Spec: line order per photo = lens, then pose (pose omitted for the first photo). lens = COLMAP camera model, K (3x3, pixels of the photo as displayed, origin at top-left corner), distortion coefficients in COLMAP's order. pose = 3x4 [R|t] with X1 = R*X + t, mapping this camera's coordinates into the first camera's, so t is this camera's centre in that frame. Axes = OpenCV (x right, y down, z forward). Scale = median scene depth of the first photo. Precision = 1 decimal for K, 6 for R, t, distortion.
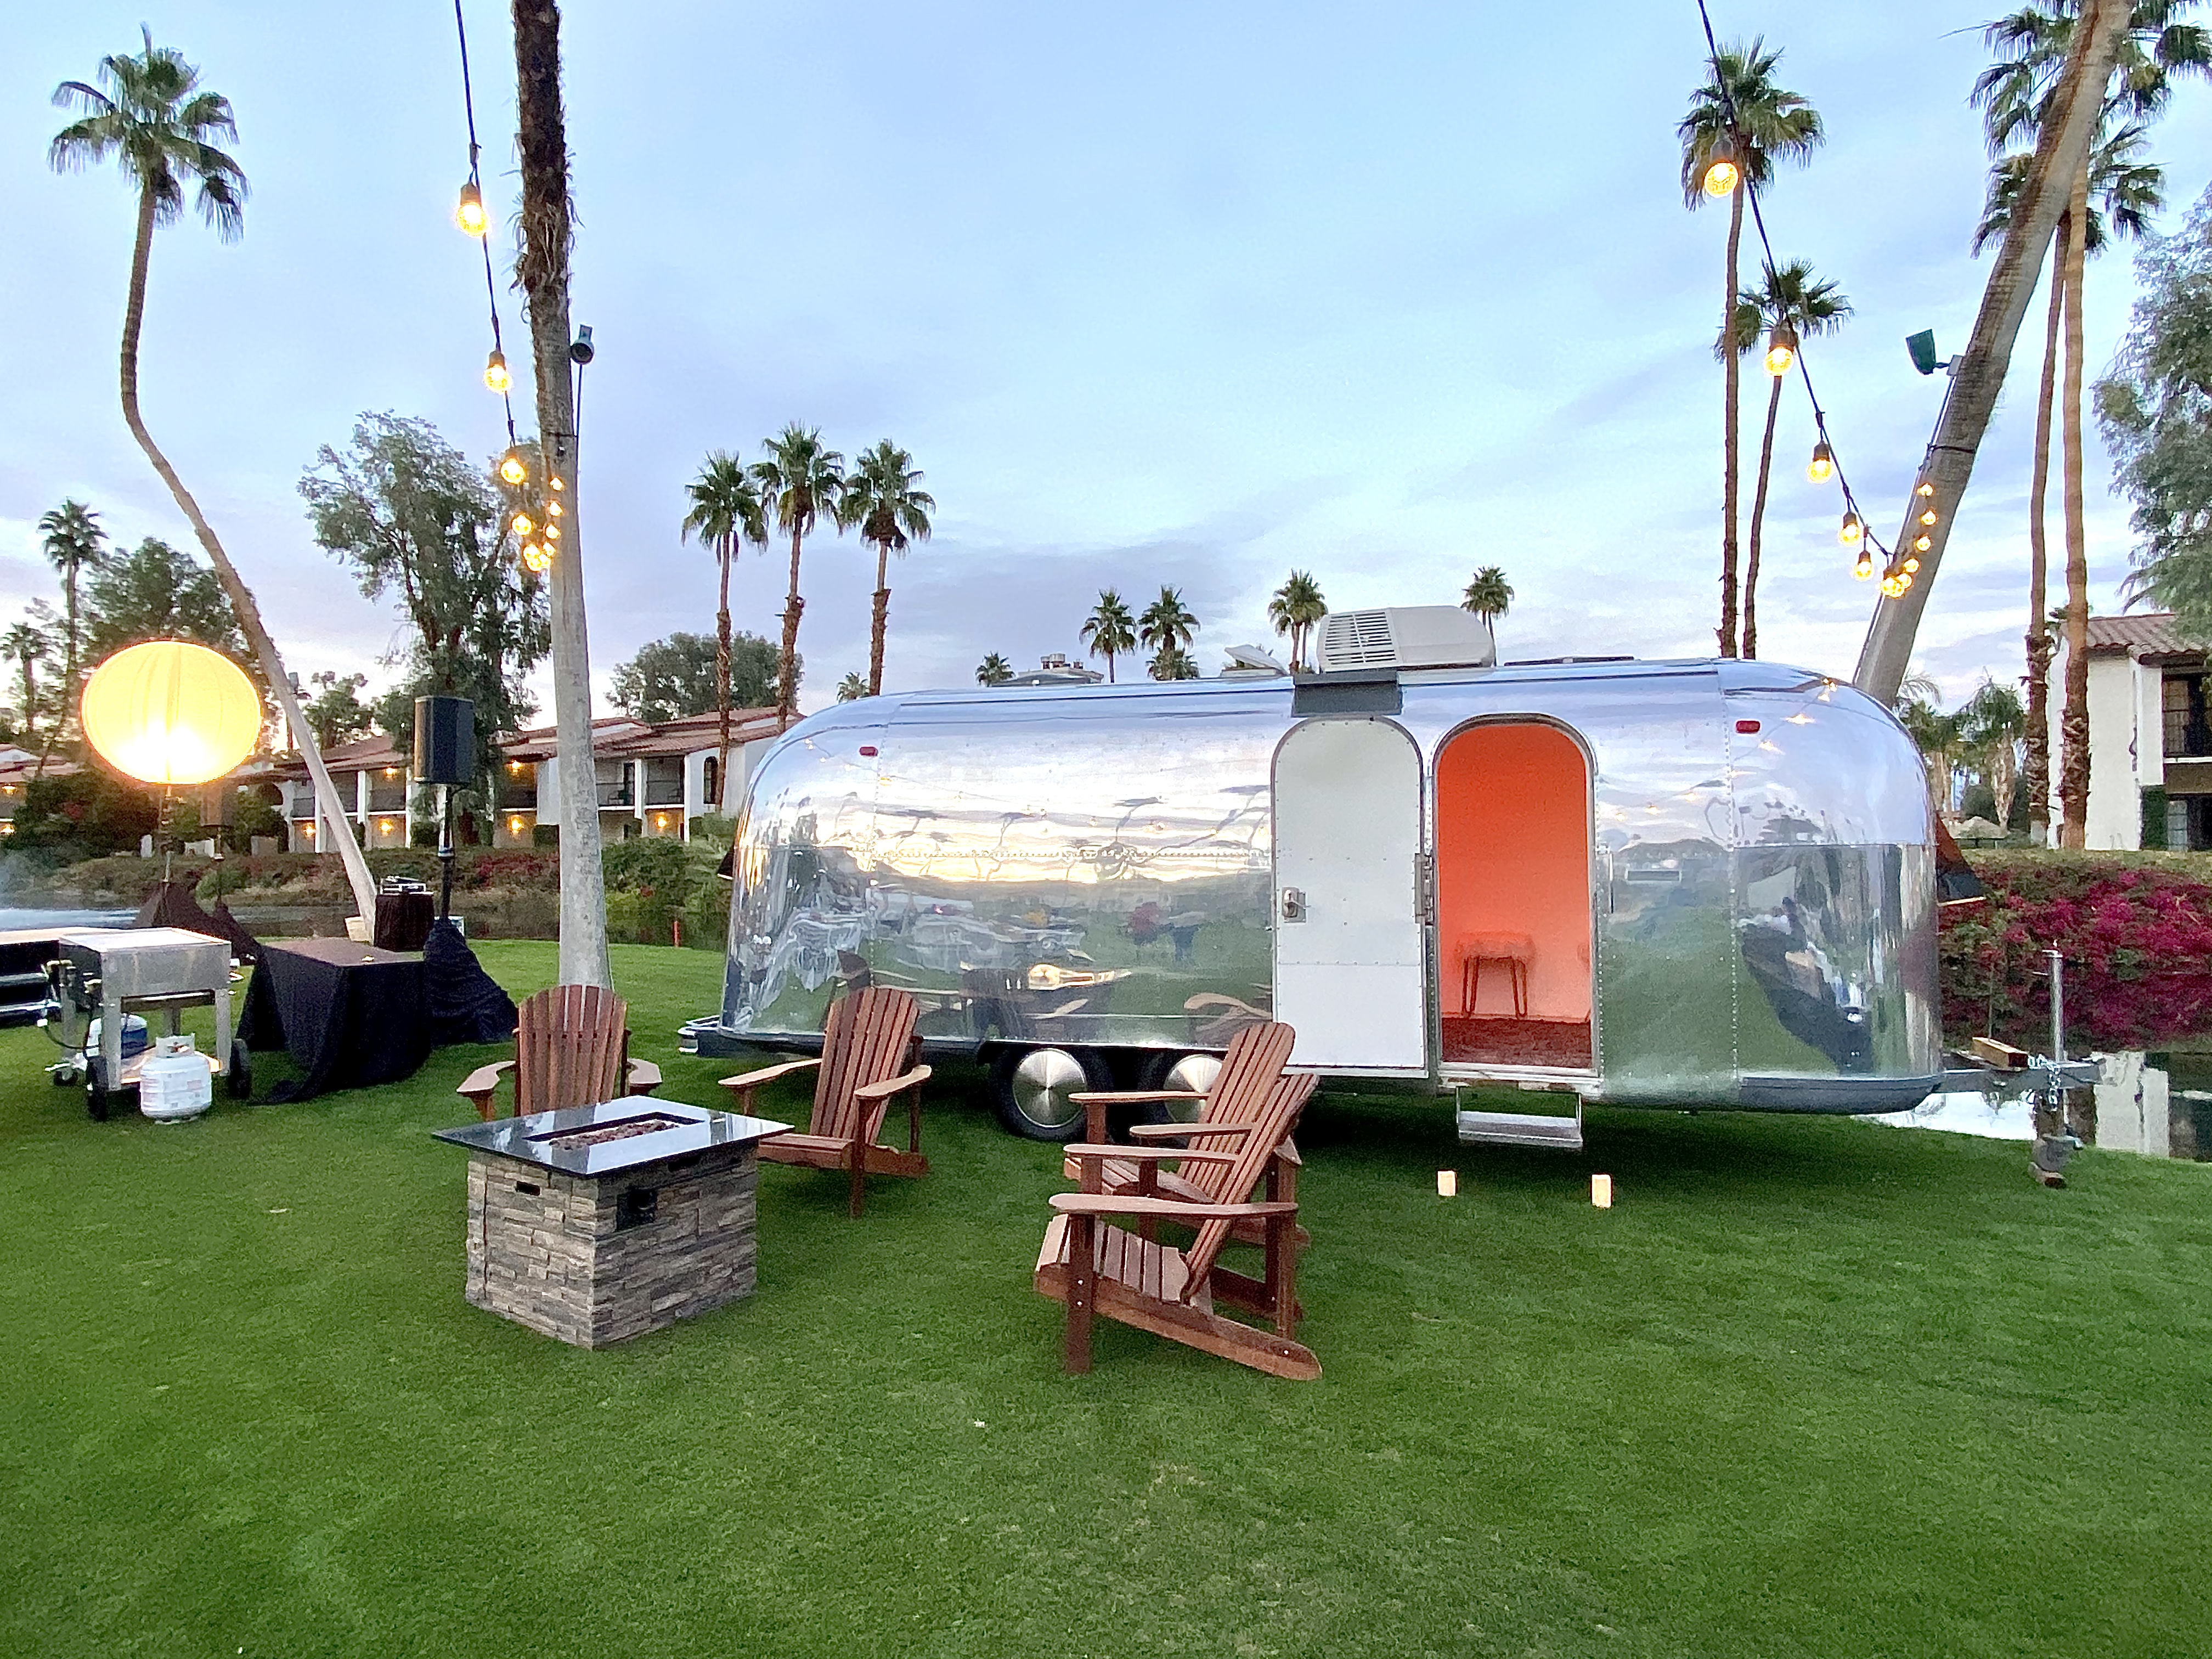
lens RADIAL K [[1290.9, 0, 1106.0], [0, 1290.9, 829.5], [0, 0, 1]] dist [0.042299, -0.037938]
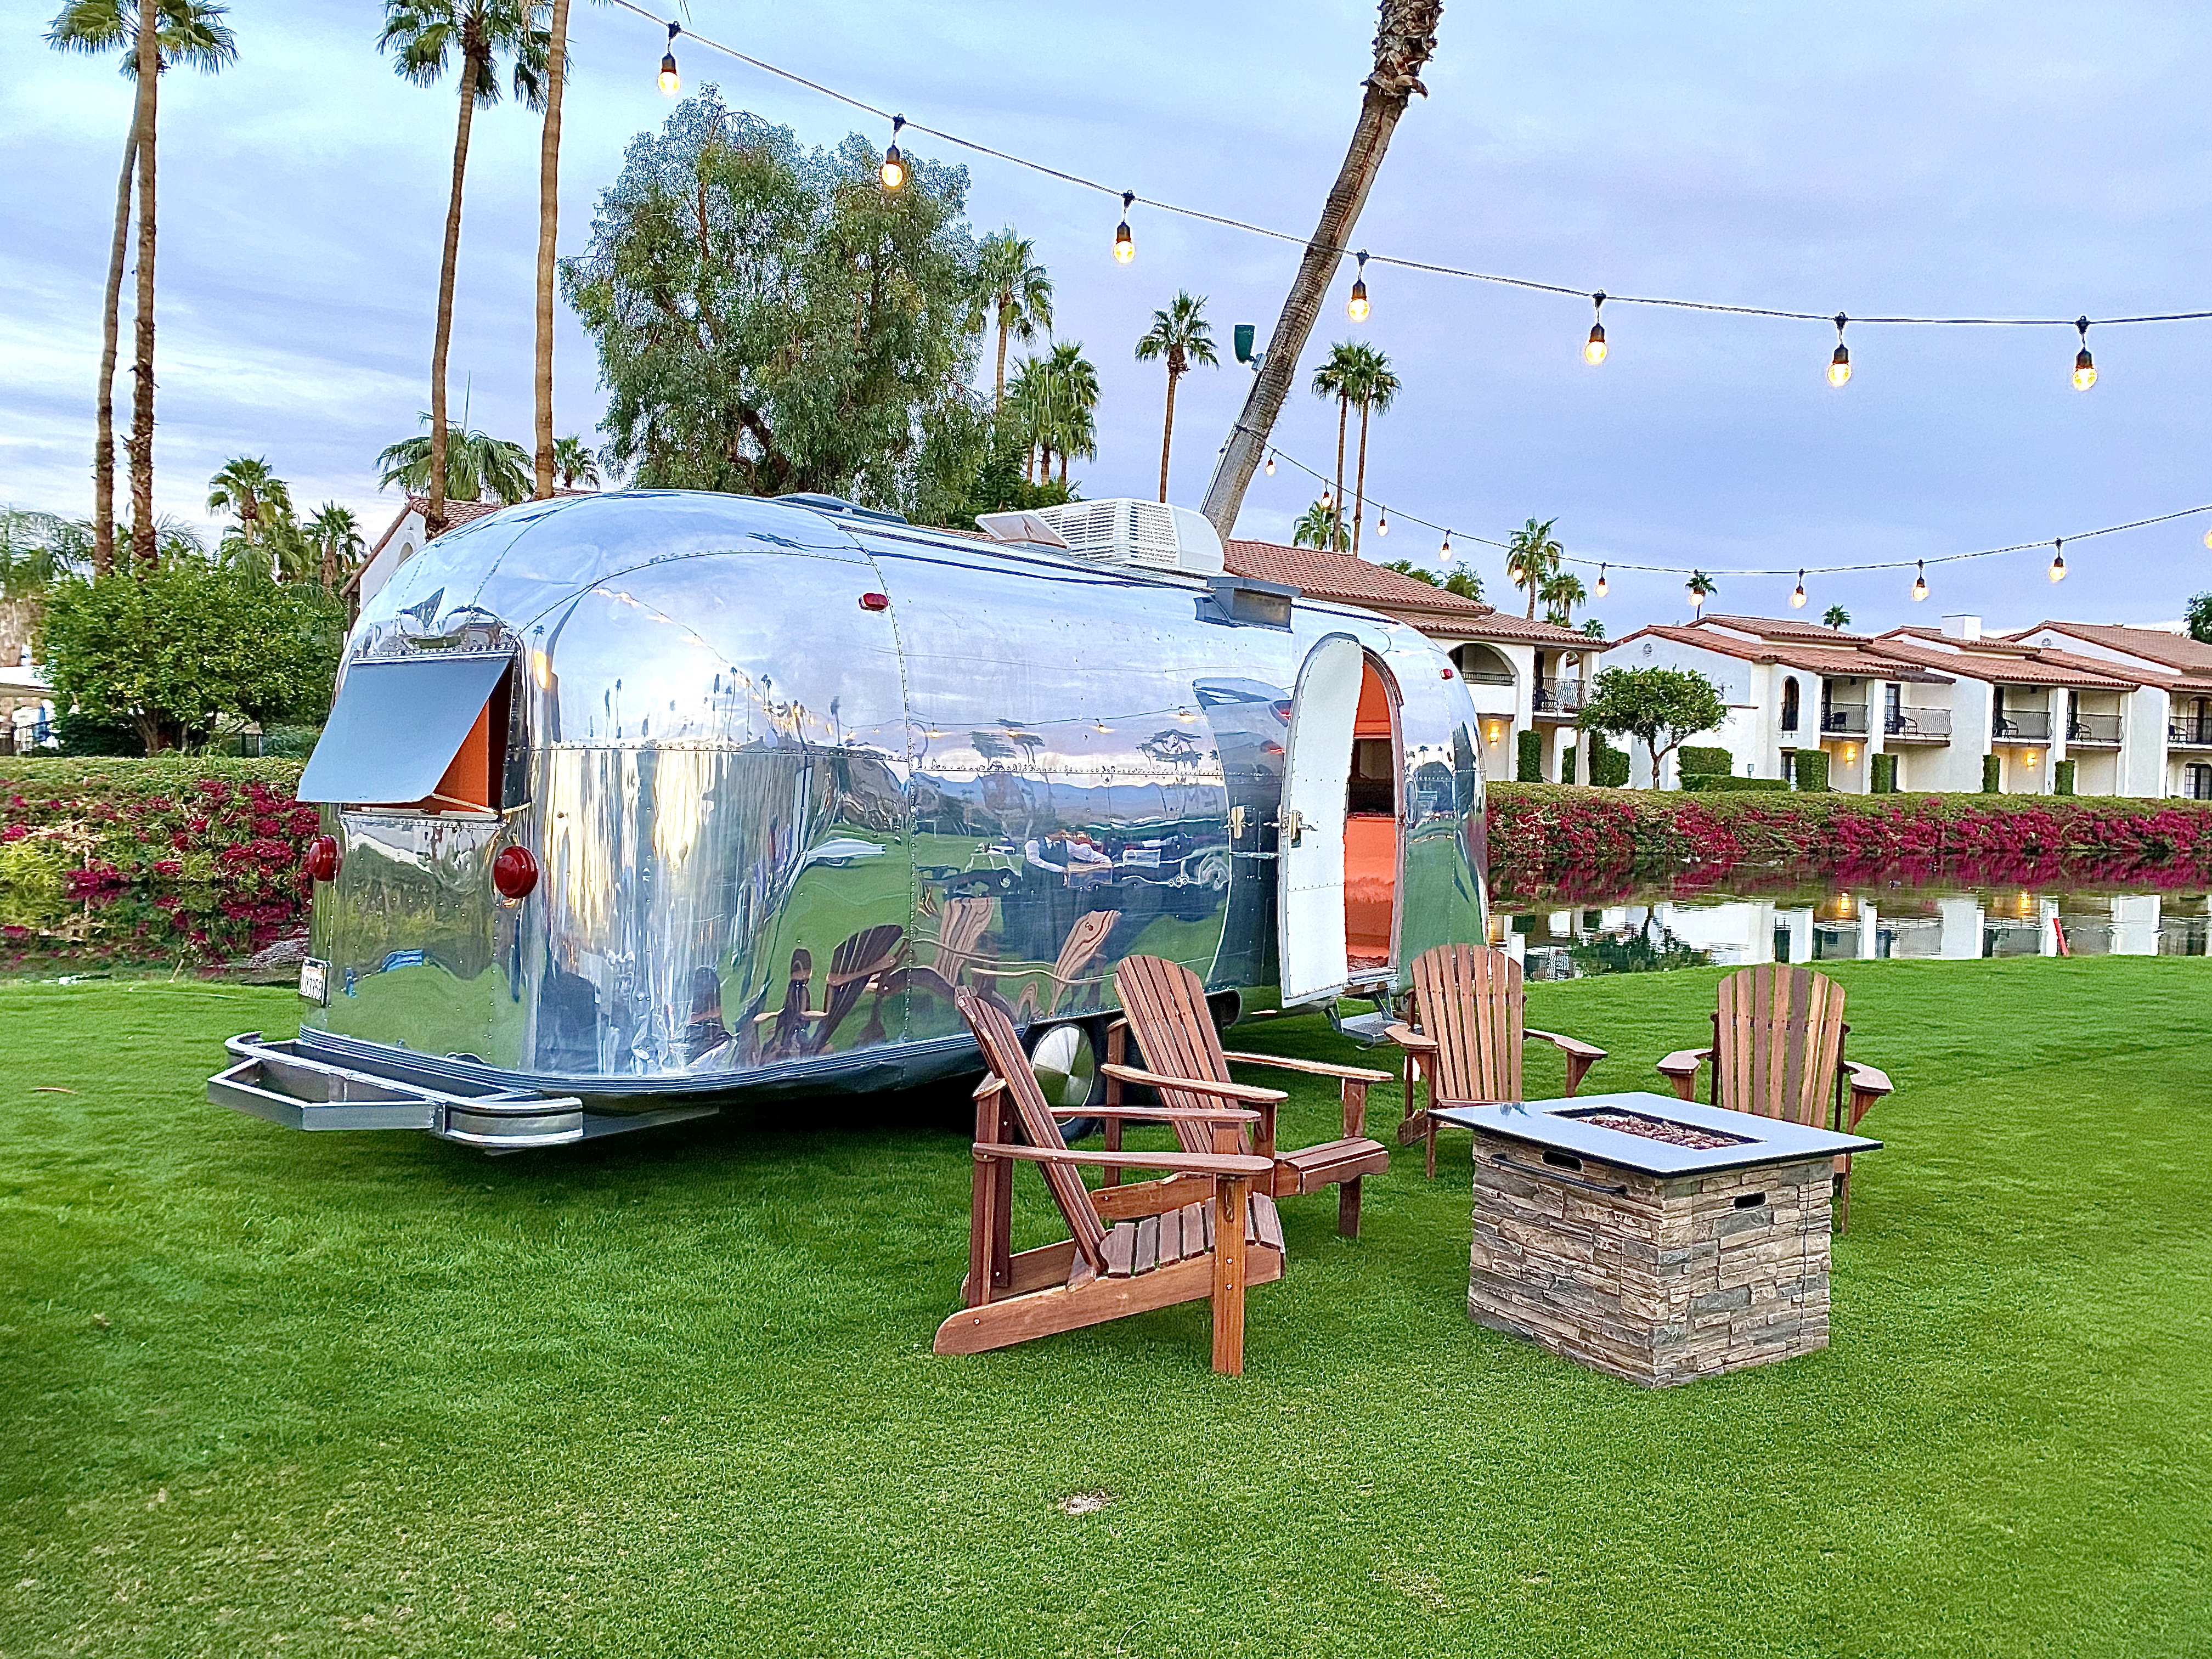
lens RADIAL K [[1693.3, 0, 1097.4], [0, 1693.3, 830.0], [0, 0, 1]] dist [0.035967, -0.036375]
pose [[0.371692, -0.022567, 0.928082, -0.392233], [-0.040648, 0.998350, 0.040555, 0.005347], [-0.927466, -0.052798, 0.370161, 0.250245]]
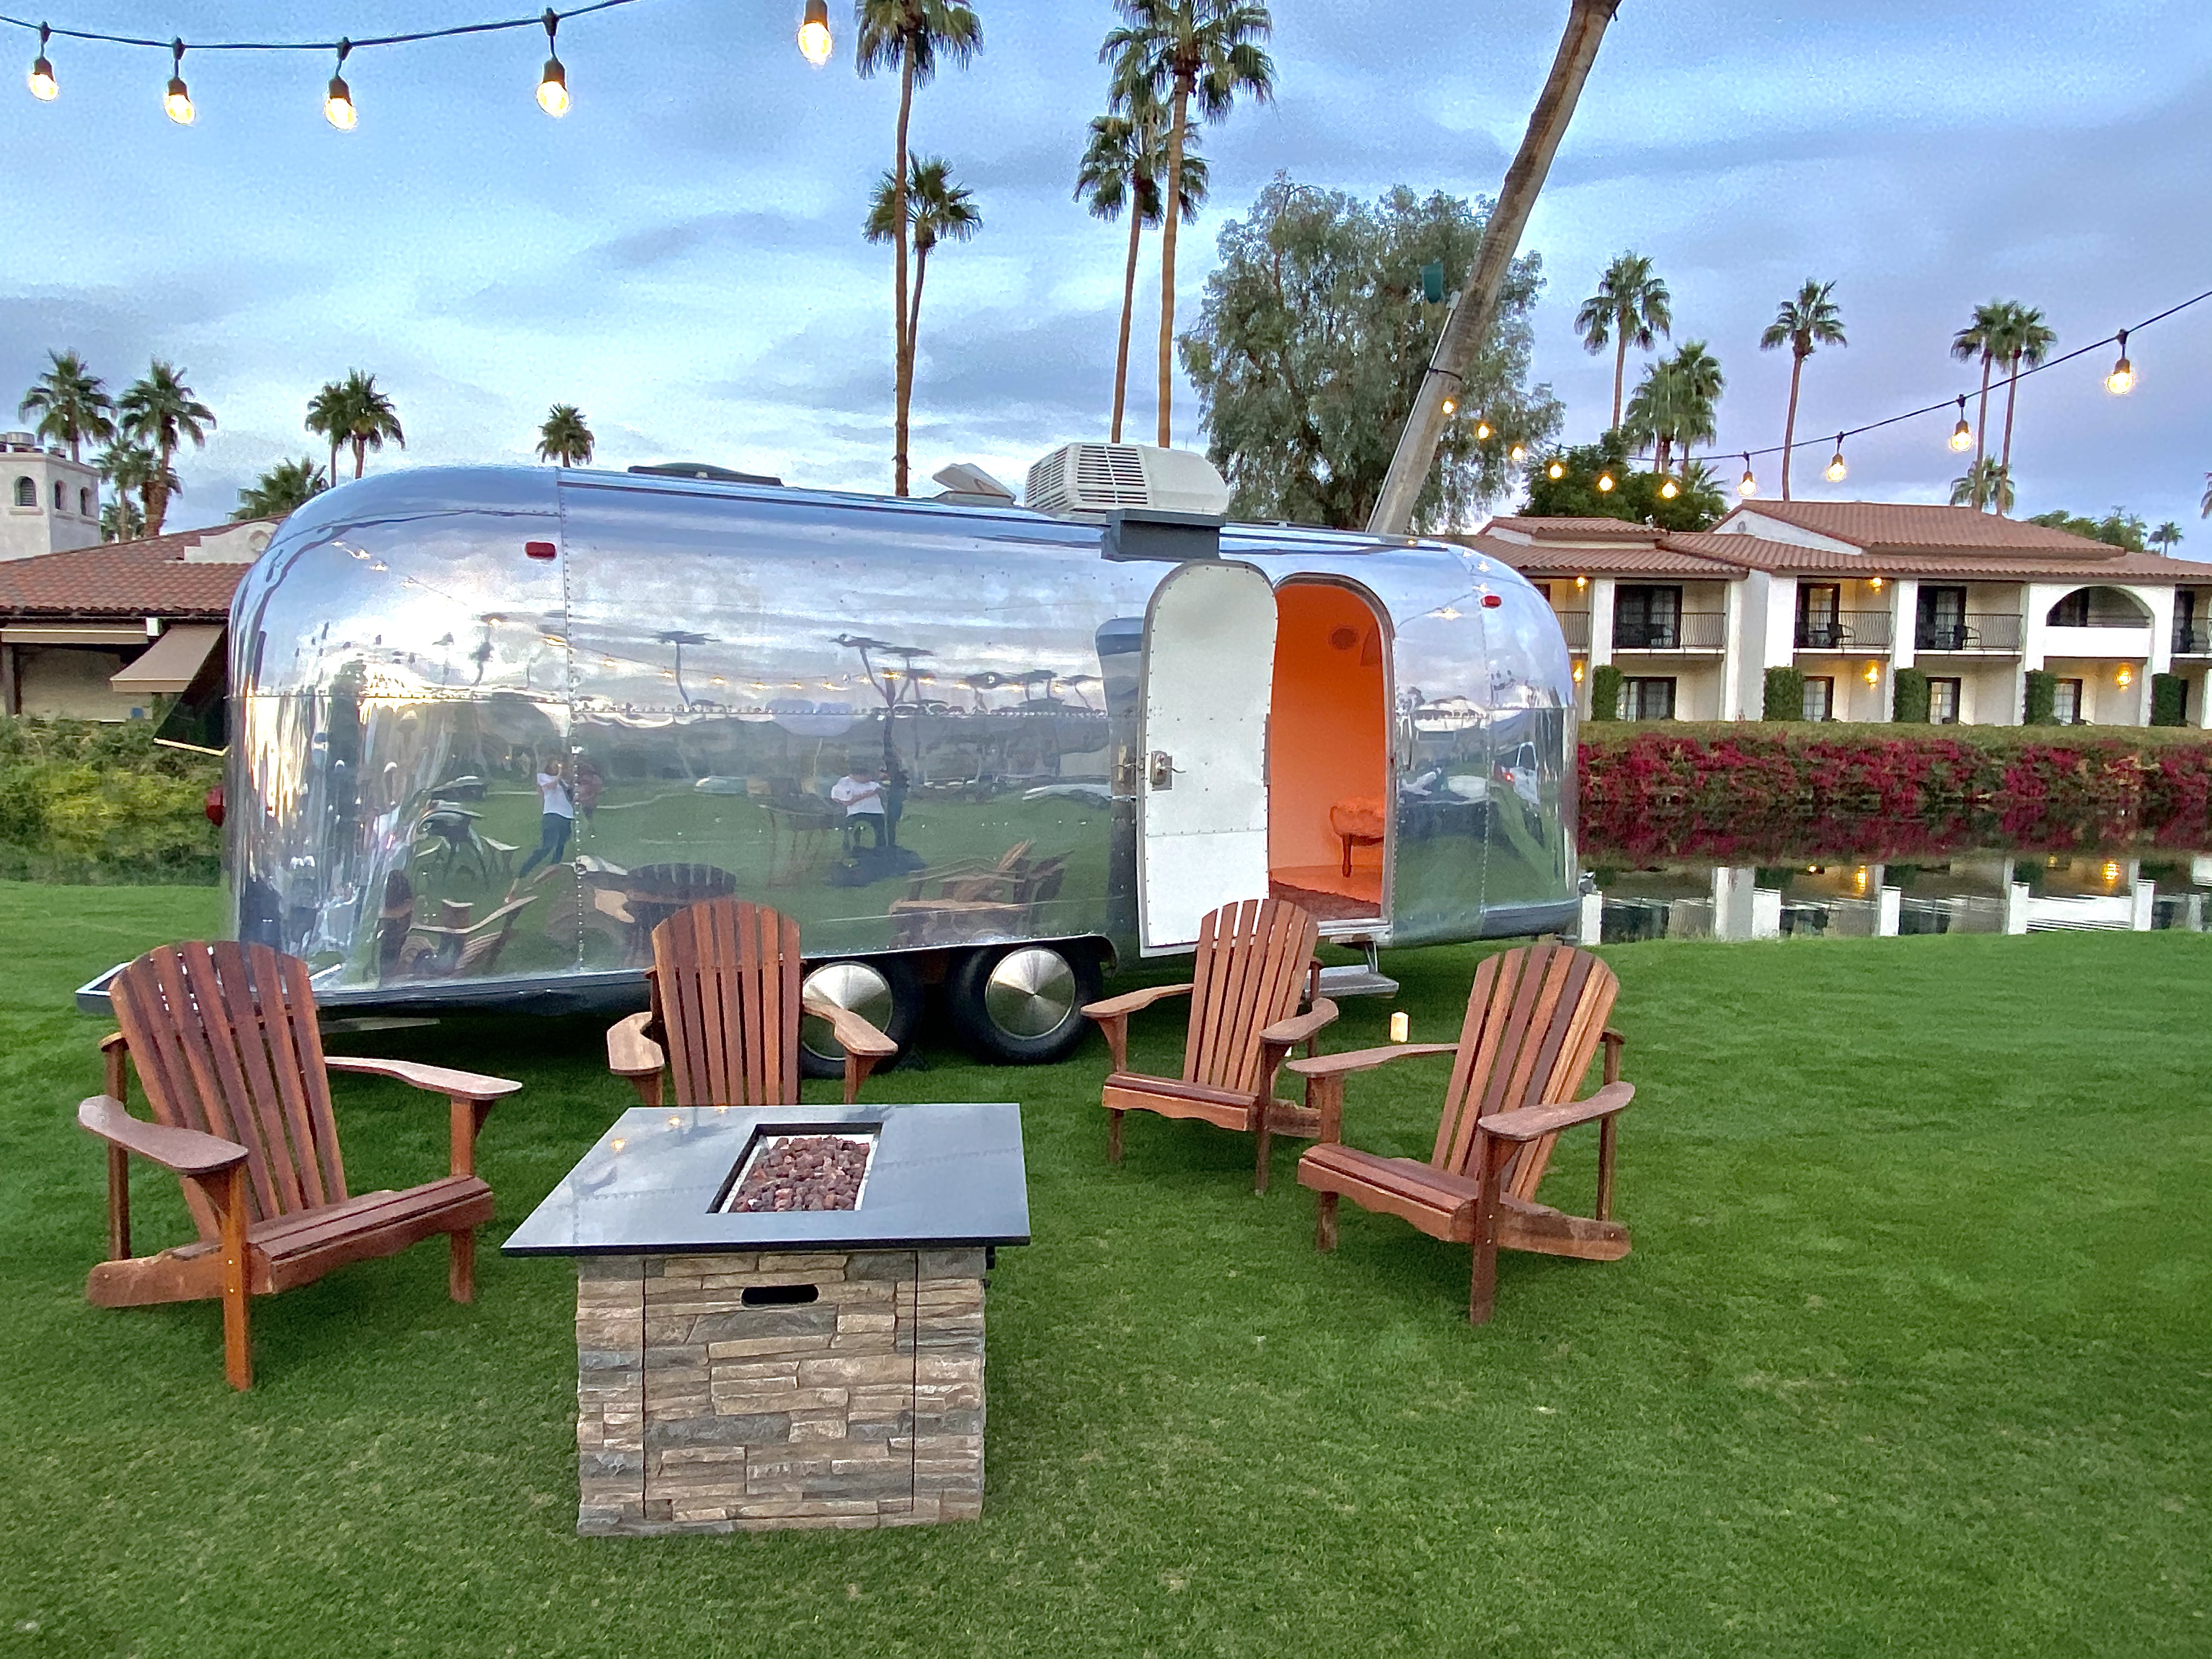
lens RADIAL K [[1295.5, 0, 1106.8], [0, 1295.5, 826.9], [0, 0, 1]] dist [0.052581, -0.058164]
pose [[0.758622, -0.047367, 0.649807, -0.173888], [-0.018756, 0.995353, 0.094451, 0.004934], [-0.651261, -0.083841, 0.754208, 0.126096]]
